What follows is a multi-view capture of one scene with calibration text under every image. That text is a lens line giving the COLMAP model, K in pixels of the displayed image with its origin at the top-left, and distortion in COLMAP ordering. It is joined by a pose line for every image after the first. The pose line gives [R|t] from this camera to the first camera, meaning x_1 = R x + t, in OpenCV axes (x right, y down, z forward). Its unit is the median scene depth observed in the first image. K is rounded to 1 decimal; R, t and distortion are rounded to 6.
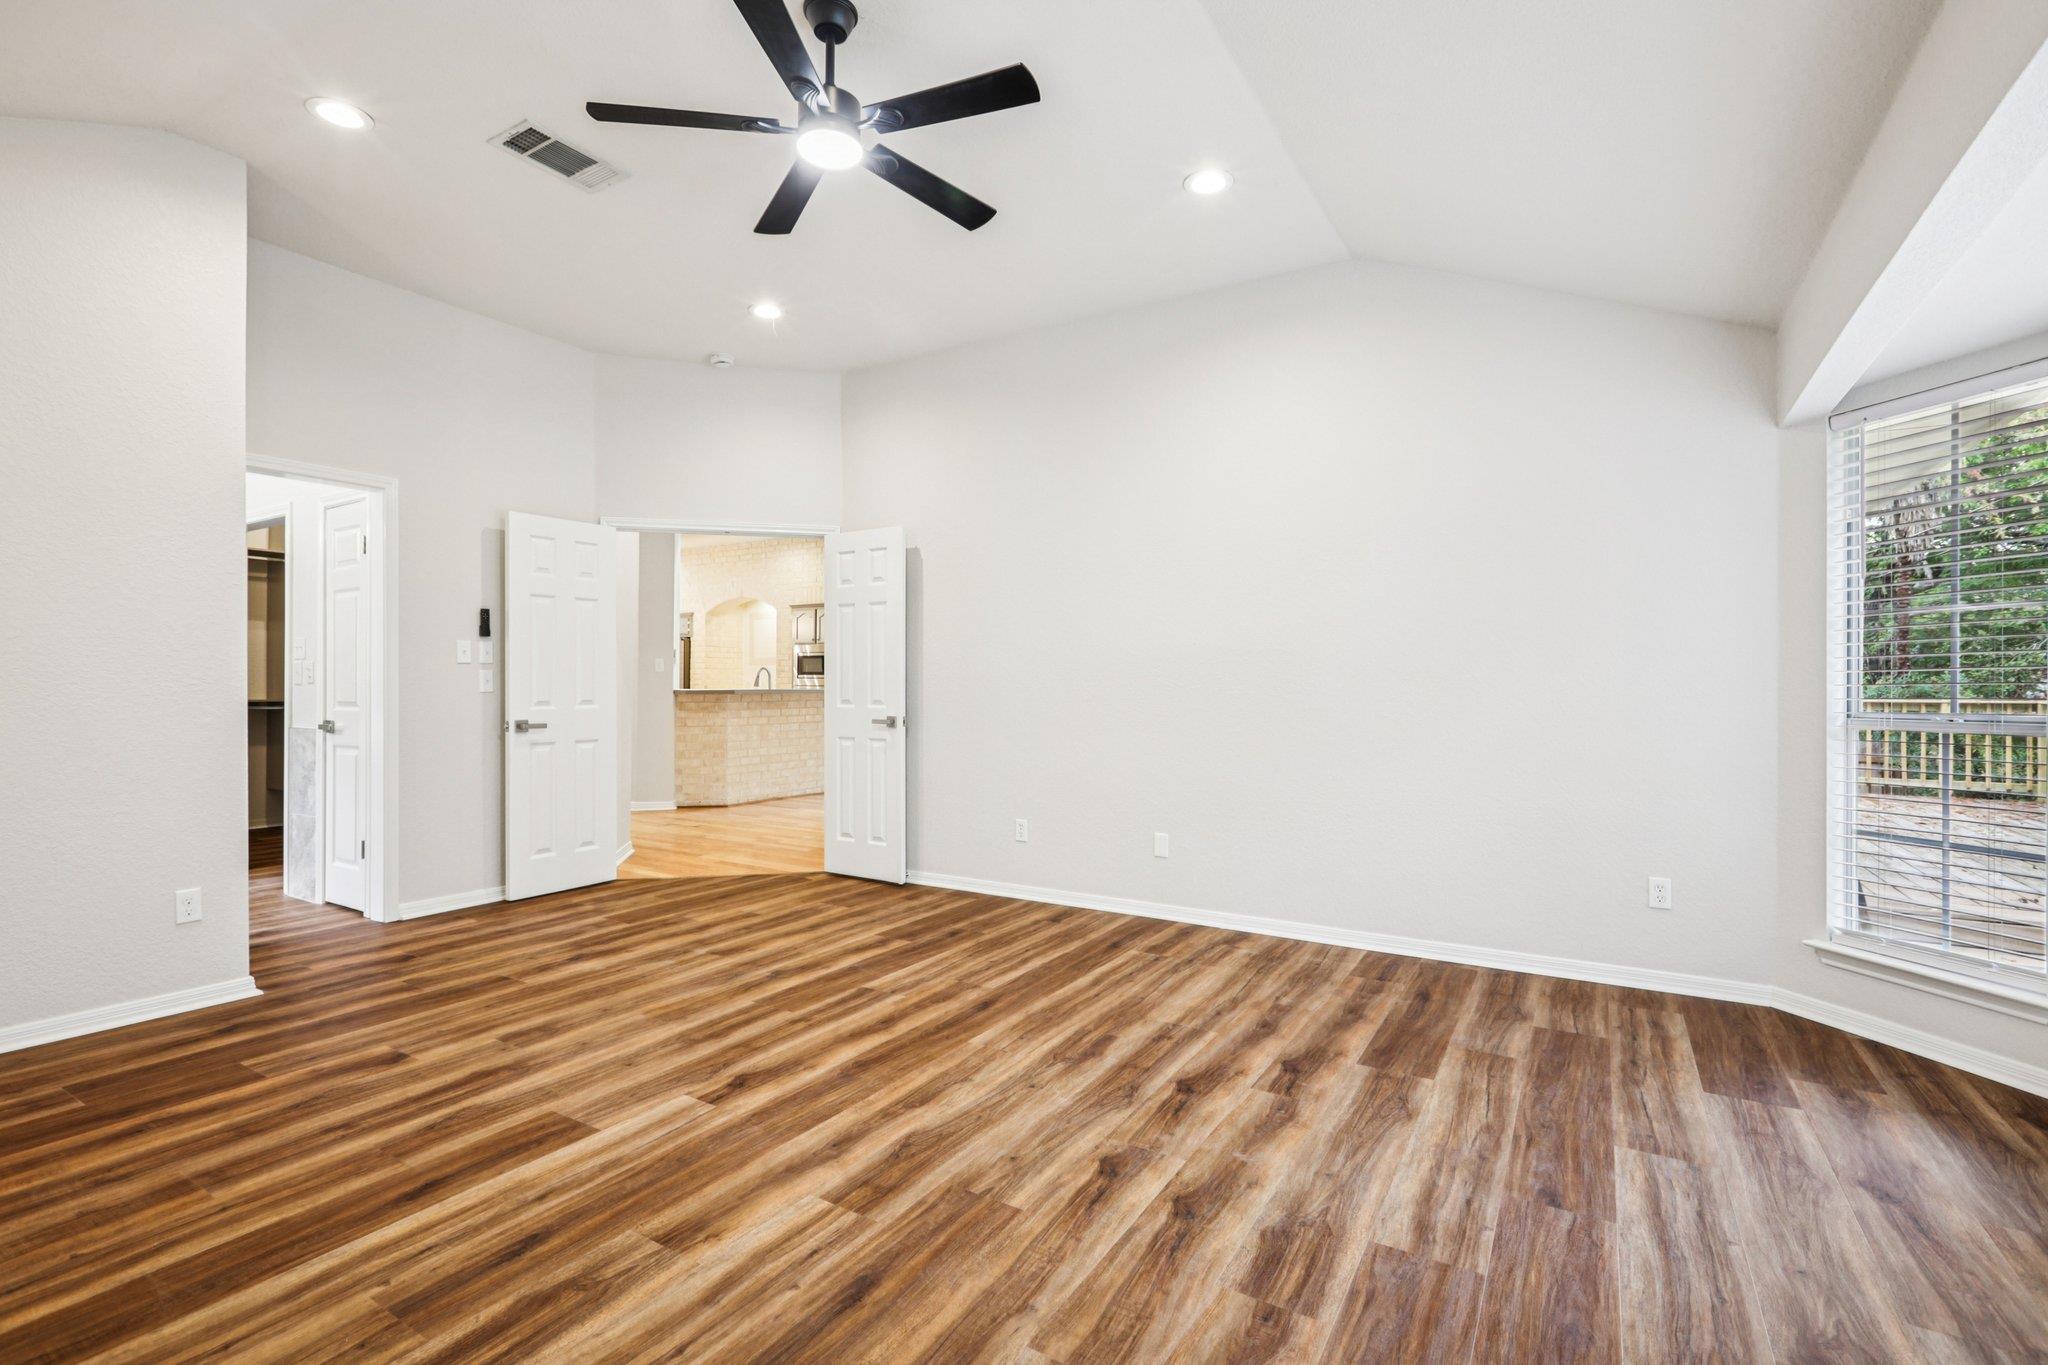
lens RADIAL K [[922.8, 0, 1035.0], [0, 922.8, 679.3], [0, 0, 1]] dist [0.001067, -0.000425]
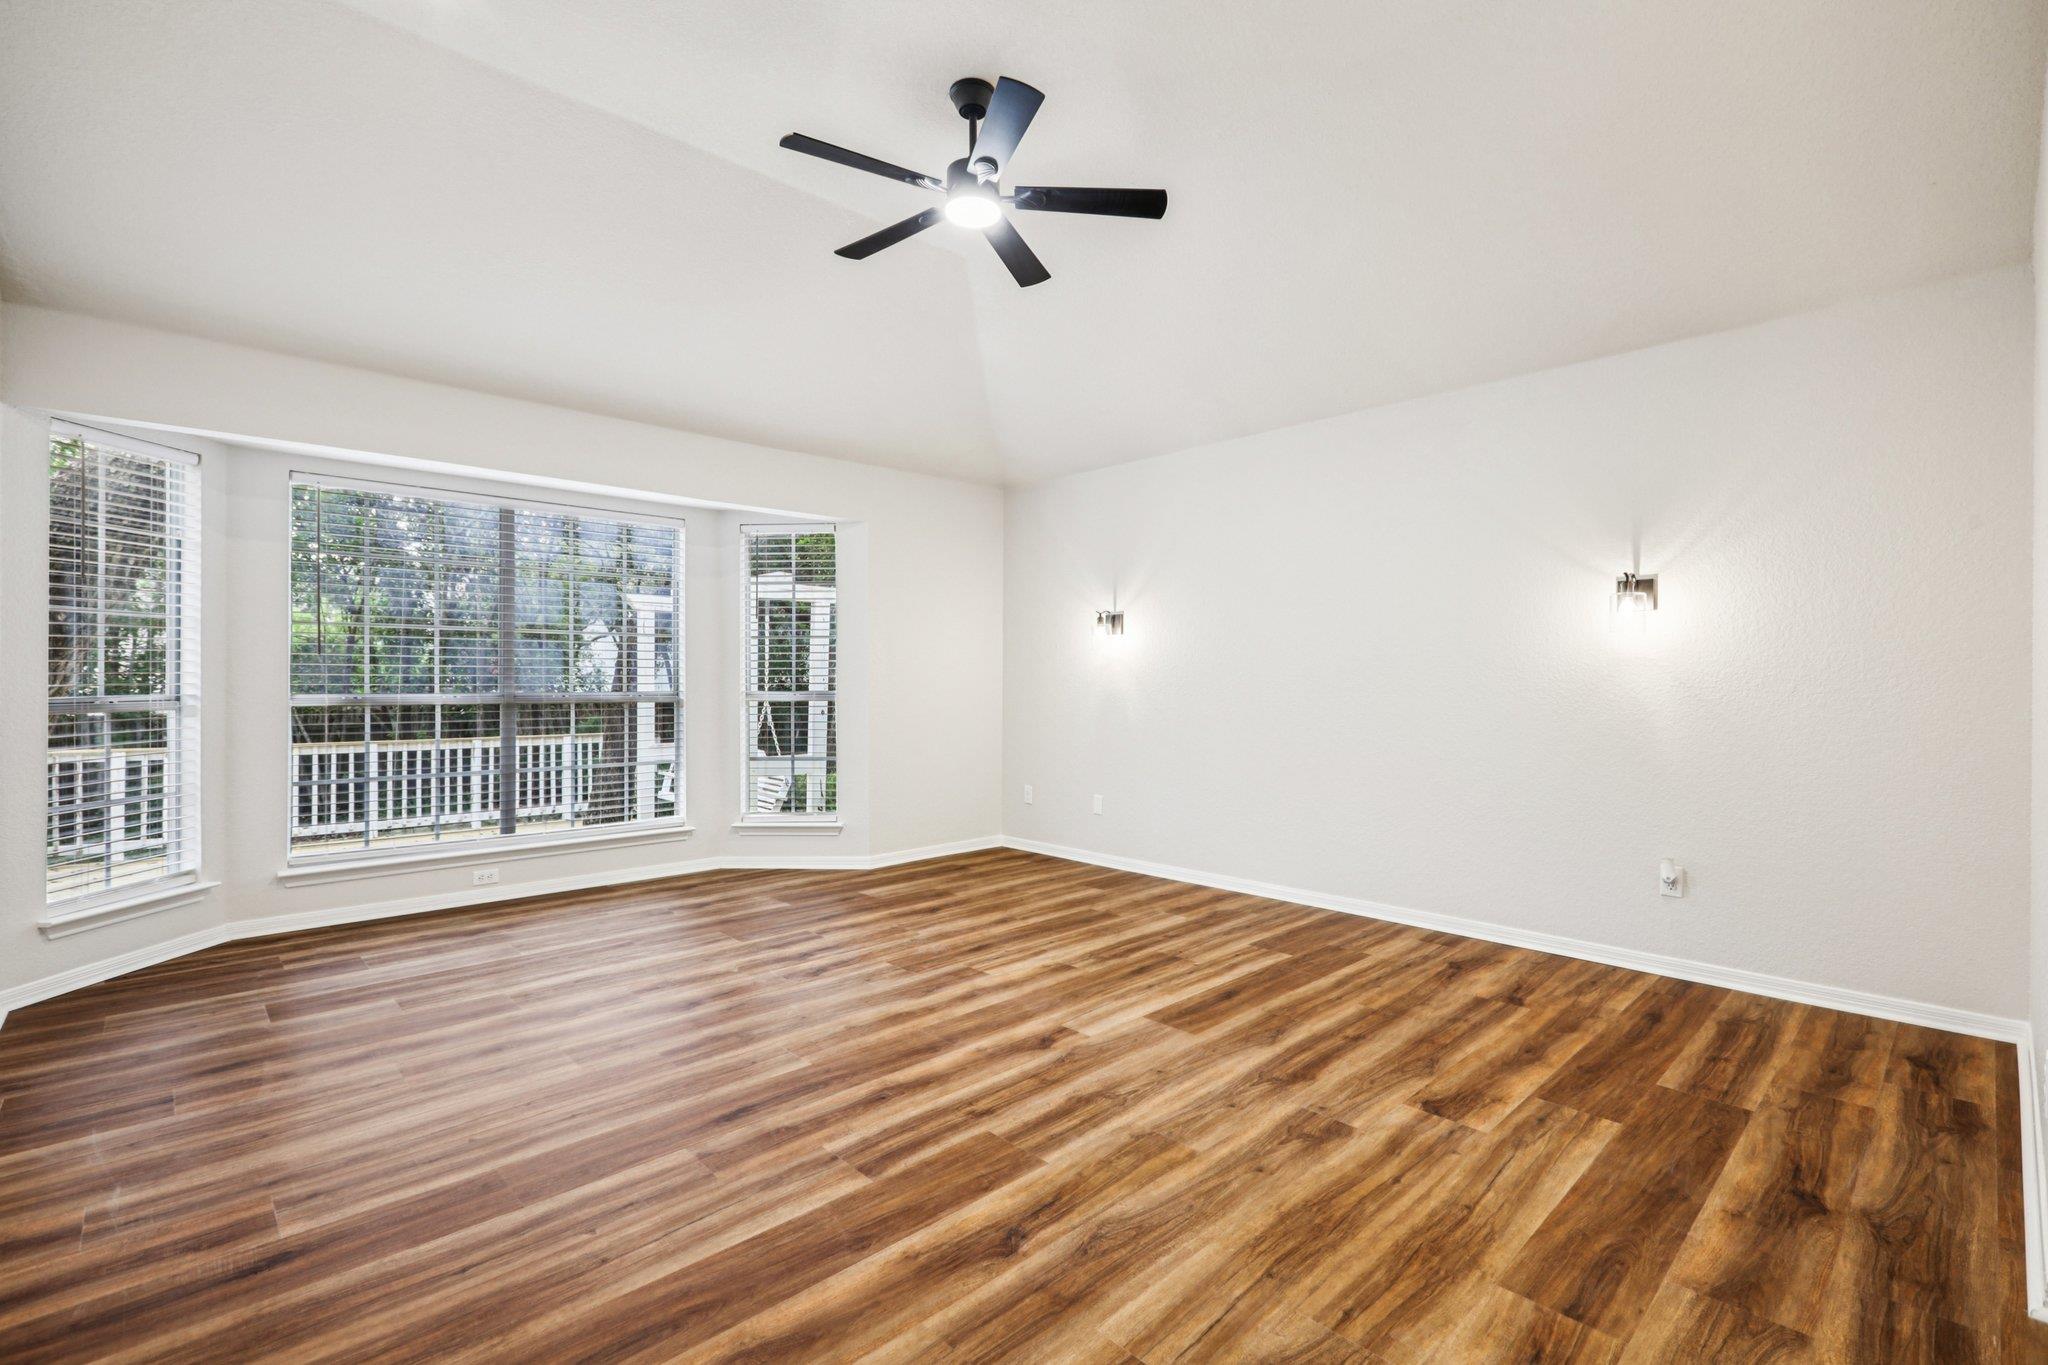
lens RADIAL K [[922.8, 0, 1035.0], [0, 922.8, 679.3], [0, 0, 1]] dist [0.001067, -0.000425]
pose [[-0.966876, -0.003429, 0.255222, -0.573671], [-0.005055, 0.999971, -0.005716, 0.015189], [-0.255195, -0.006816, -0.966866, 2.019876]]
